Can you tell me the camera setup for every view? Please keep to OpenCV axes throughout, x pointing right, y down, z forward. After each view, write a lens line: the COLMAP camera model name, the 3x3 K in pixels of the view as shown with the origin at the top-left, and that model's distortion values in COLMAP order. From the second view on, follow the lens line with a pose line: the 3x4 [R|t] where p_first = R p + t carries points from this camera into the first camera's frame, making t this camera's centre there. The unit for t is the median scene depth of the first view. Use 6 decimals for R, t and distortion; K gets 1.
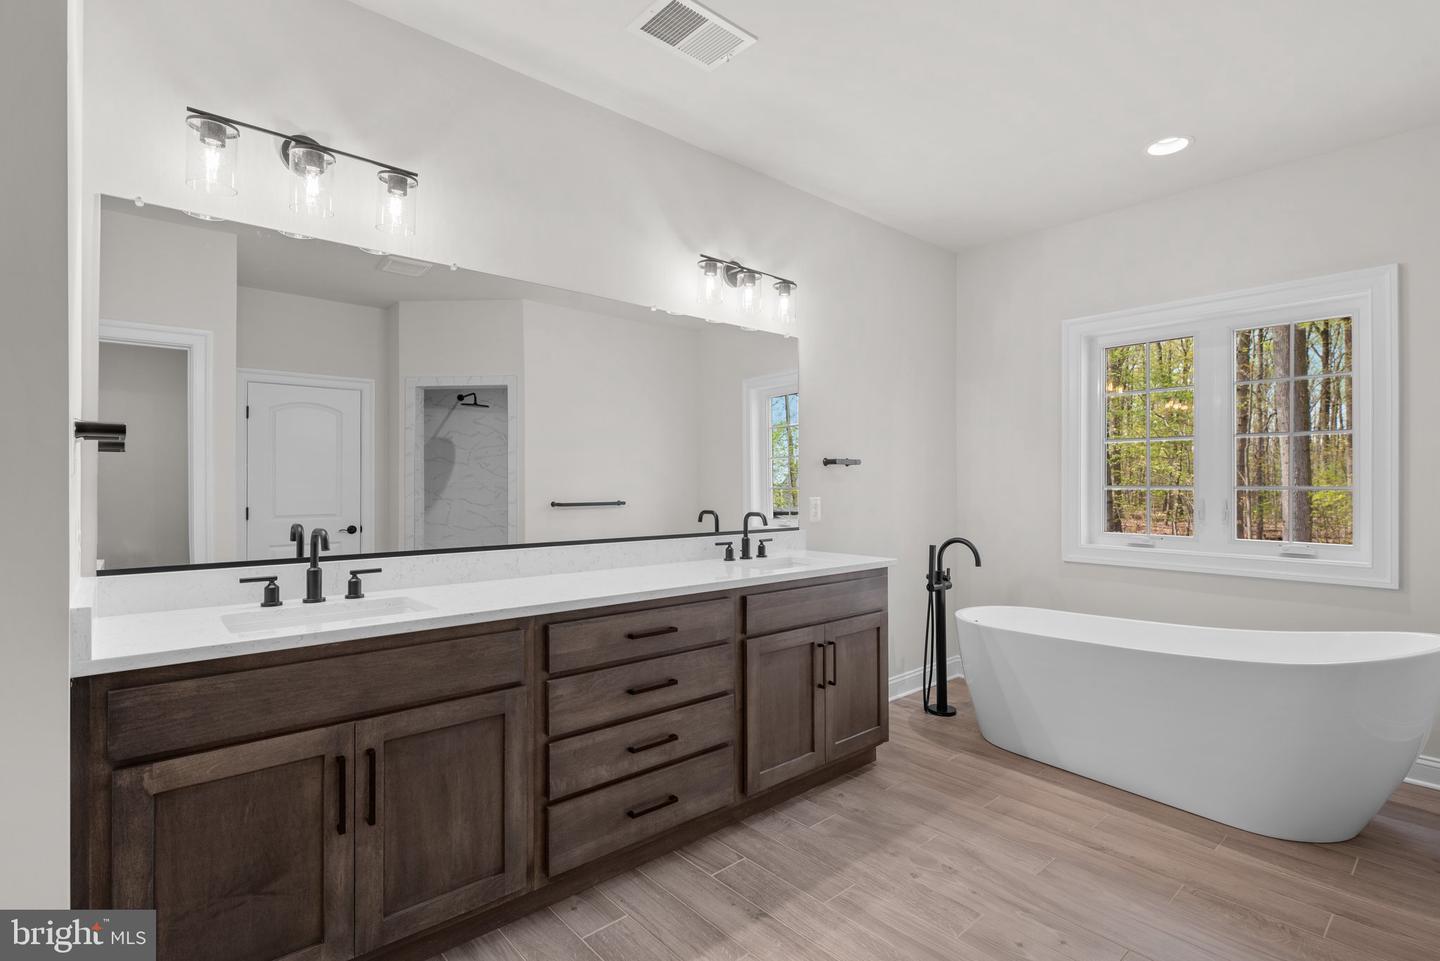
lens RADIAL K [[689.4, 0, 727.3], [0, 689.4, 478.4], [0, 0, 1]] dist [0.005012, 0.000355]
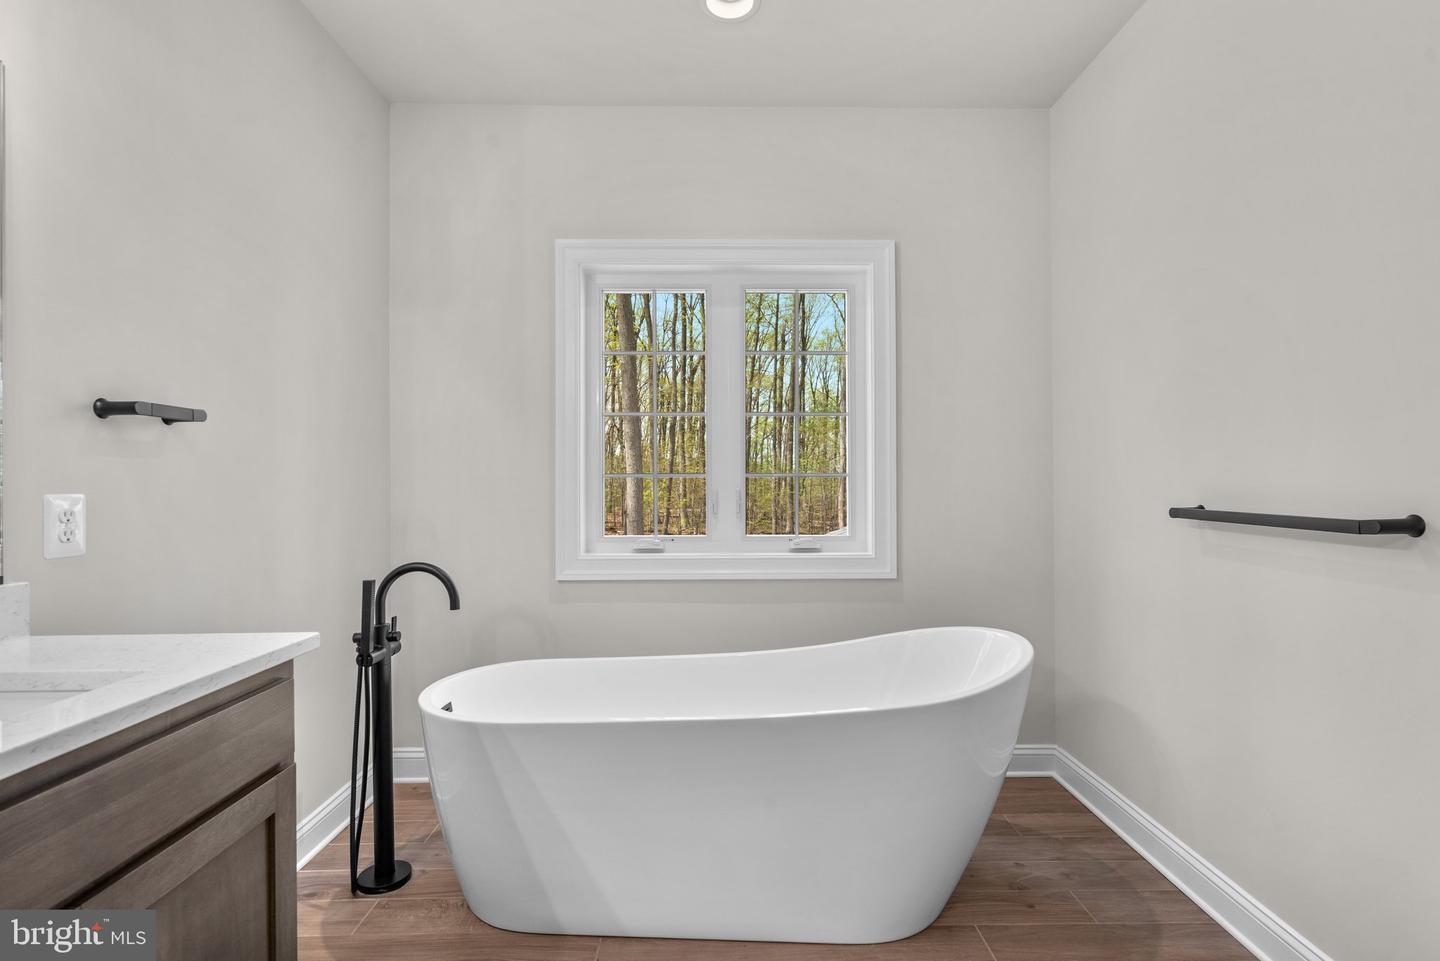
lens RADIAL K [[689.4, 0, 727.3], [0, 689.4, 478.4], [0, 0, 1]] dist [0.005012, 0.000355]
pose [[0.656209, 0.001546, 0.754578, 0.073093], [0.003289, 0.999983, -0.004909, 0.020264], [-0.754572, 0.005703, 0.656192, 0.431312]]
